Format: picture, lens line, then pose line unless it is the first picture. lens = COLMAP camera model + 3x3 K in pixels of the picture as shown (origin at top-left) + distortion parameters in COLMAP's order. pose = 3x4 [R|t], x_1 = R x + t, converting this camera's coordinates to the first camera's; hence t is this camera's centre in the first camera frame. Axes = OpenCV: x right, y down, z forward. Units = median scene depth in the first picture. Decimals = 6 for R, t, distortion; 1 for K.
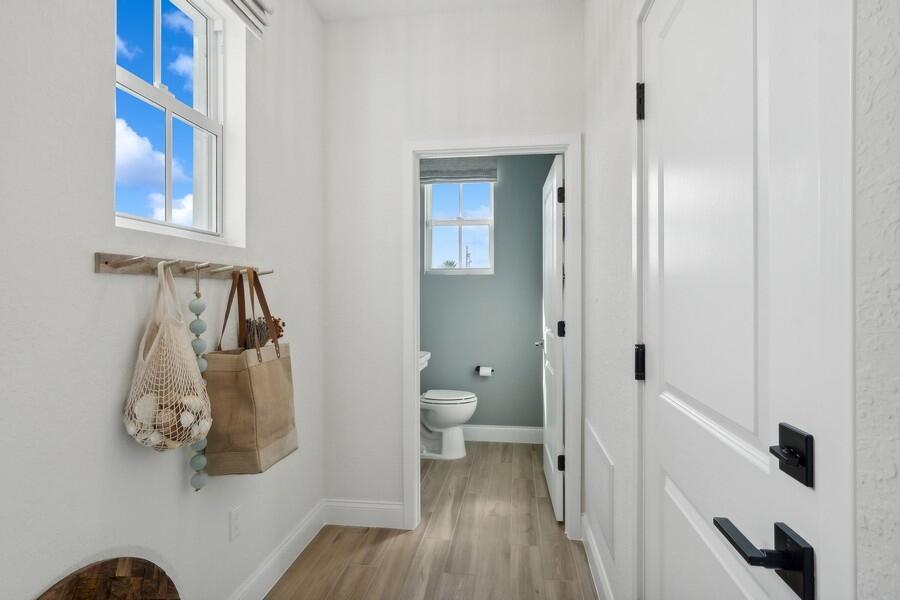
lens RADIAL K [[484.9, 0, 453.9], [0, 484.9, 294.8], [0, 0, 1]] dist [-0.030283, 0.000303]
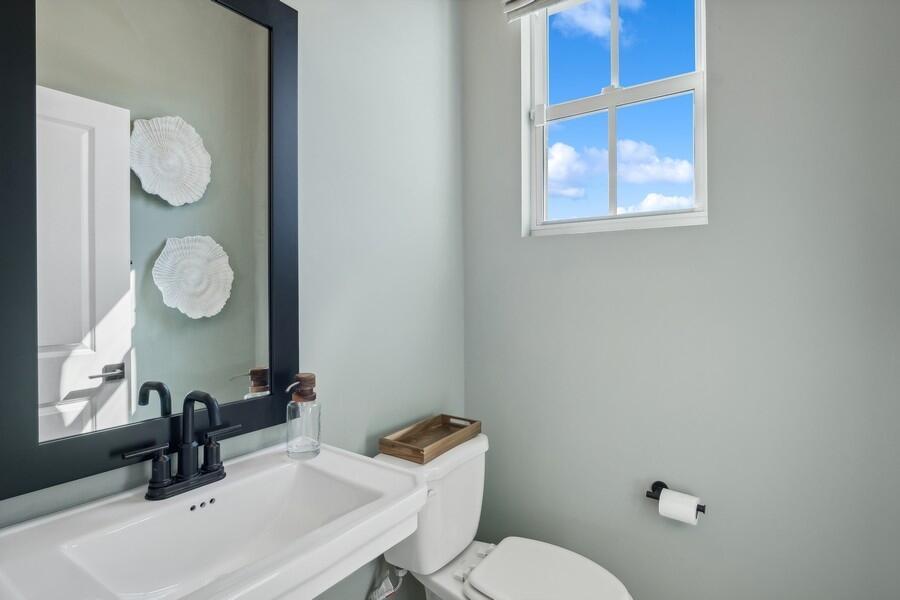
lens RADIAL K [[479.1, 0, 448.9], [0, 479.1, 294.8], [0, 0, 1]] dist [-0.021908, 0.001061]
pose [[0.883860, -0.010071, -0.467643, 0.080630], [0.011046, 0.999939, -0.000656, 0.005744], [0.467621, -0.004586, 0.883917, 0.625461]]
